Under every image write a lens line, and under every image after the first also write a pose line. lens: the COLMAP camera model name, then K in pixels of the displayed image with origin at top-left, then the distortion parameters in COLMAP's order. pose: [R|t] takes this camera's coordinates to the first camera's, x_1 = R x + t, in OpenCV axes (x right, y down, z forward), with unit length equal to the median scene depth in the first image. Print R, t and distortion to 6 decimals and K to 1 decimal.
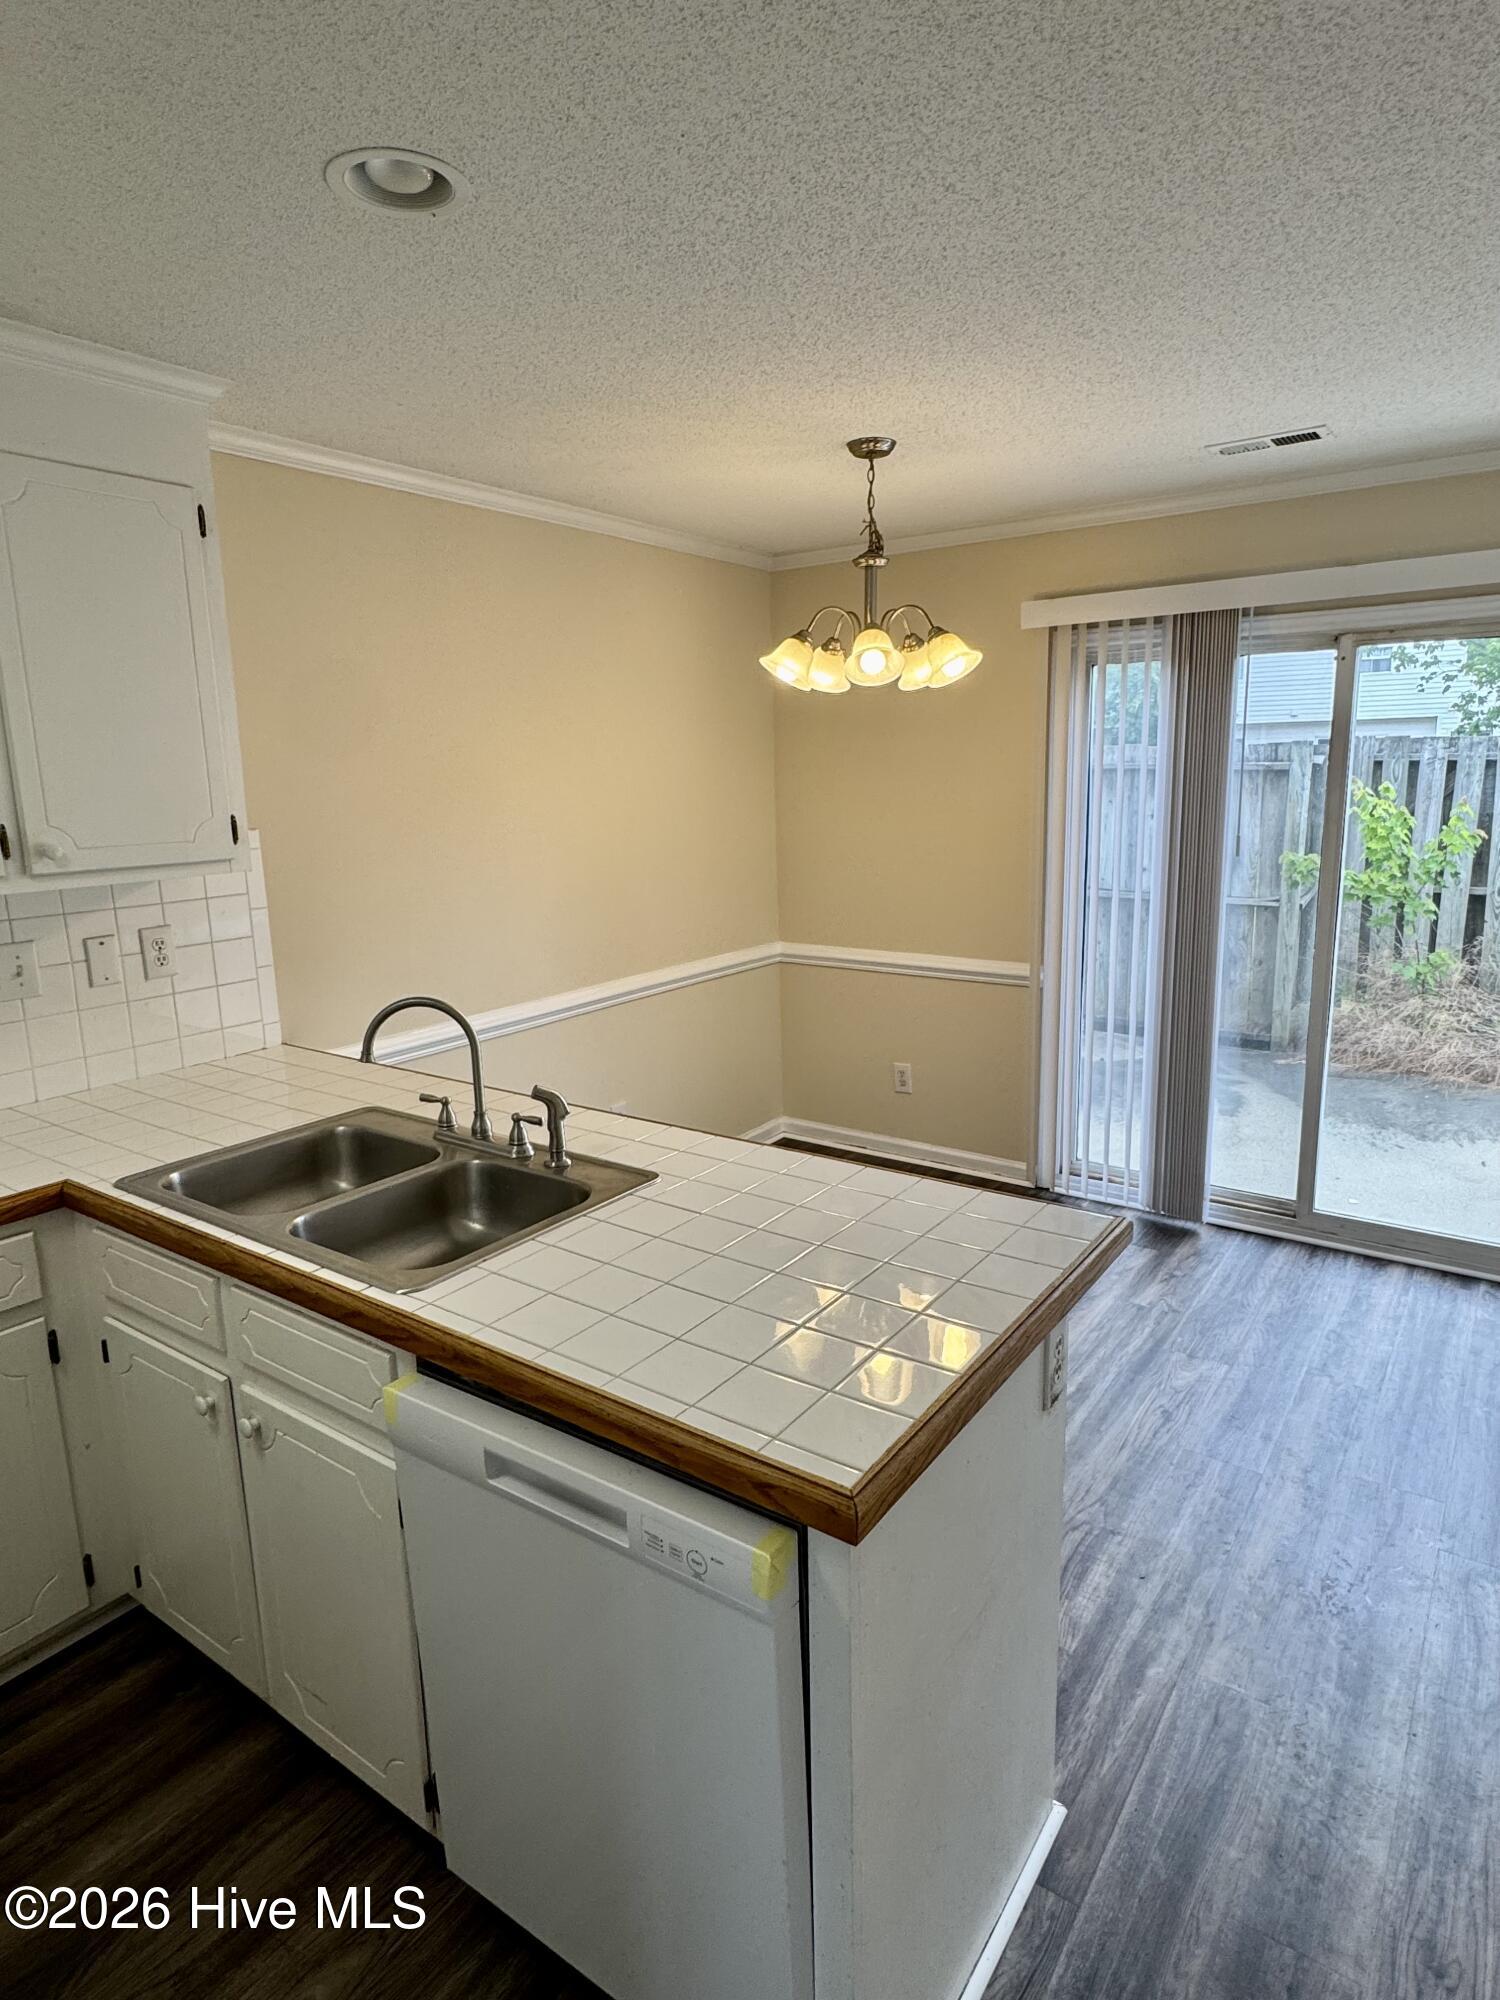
lens RADIAL K [[1126.4, 0, 753.3], [0, 1126.4, 989.0], [0, 0, 1]] dist [-0.000708, 0.003094]
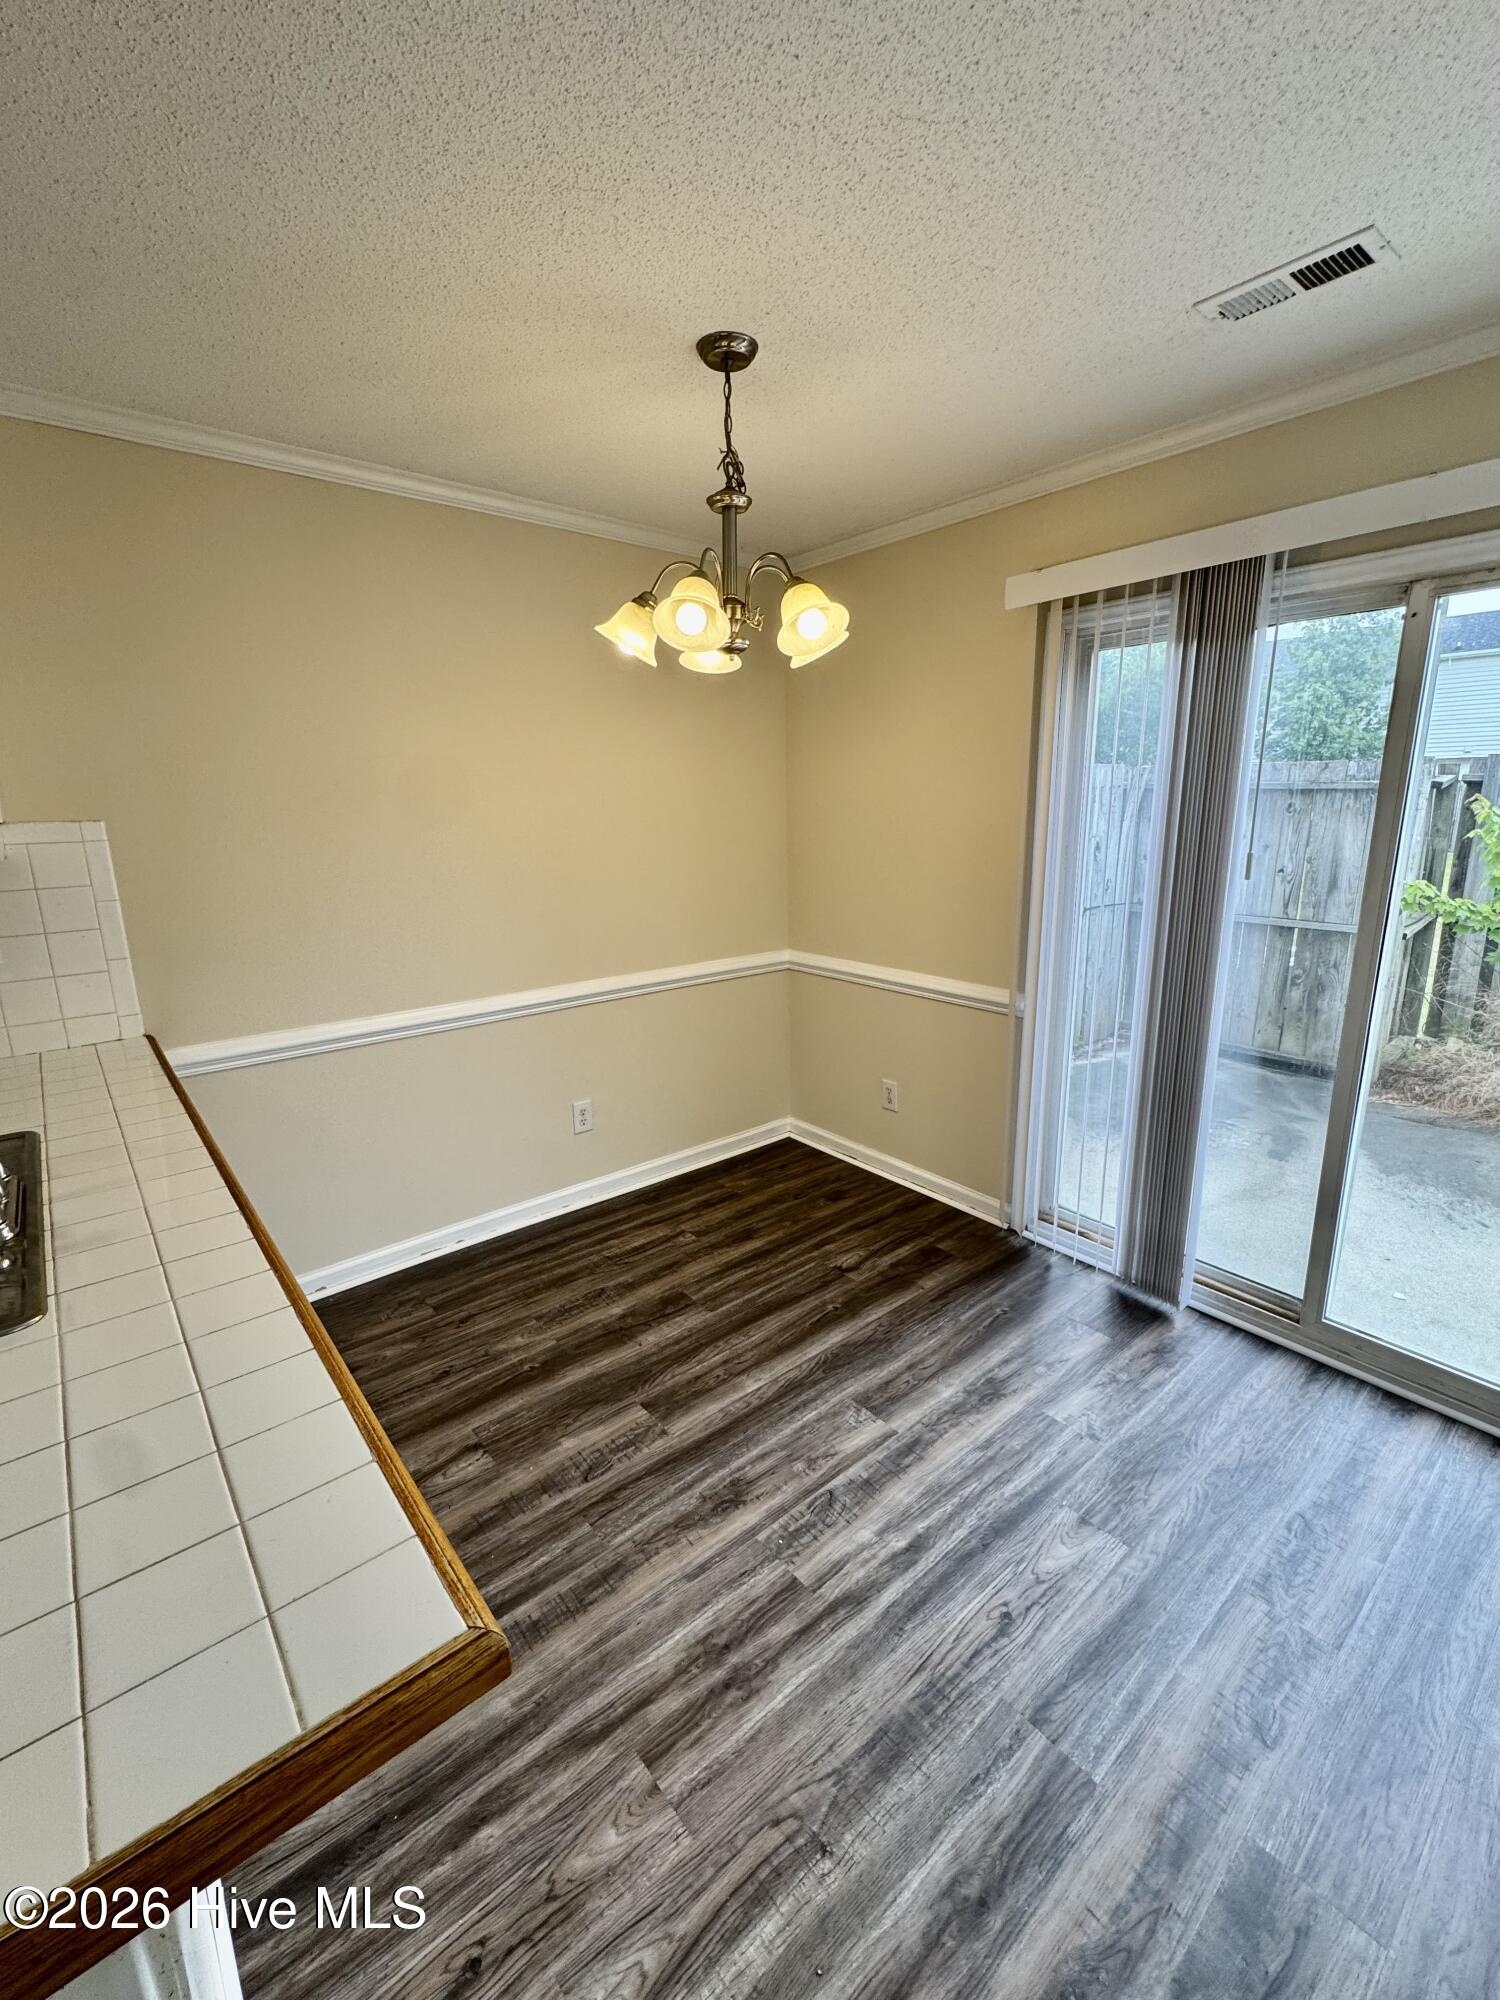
lens RADIAL K [[847.9, 0, 750.0], [0, 847.9, 1000.0], [0, 0, 1]] dist [-0.000402, 0.000045]
pose [[0.967862, 0.064924, -0.242955, 0.241408], [-0.055548, 0.997430, 0.045249, -0.038778], [0.245268, -0.030299, 0.968982, 0.328273]]
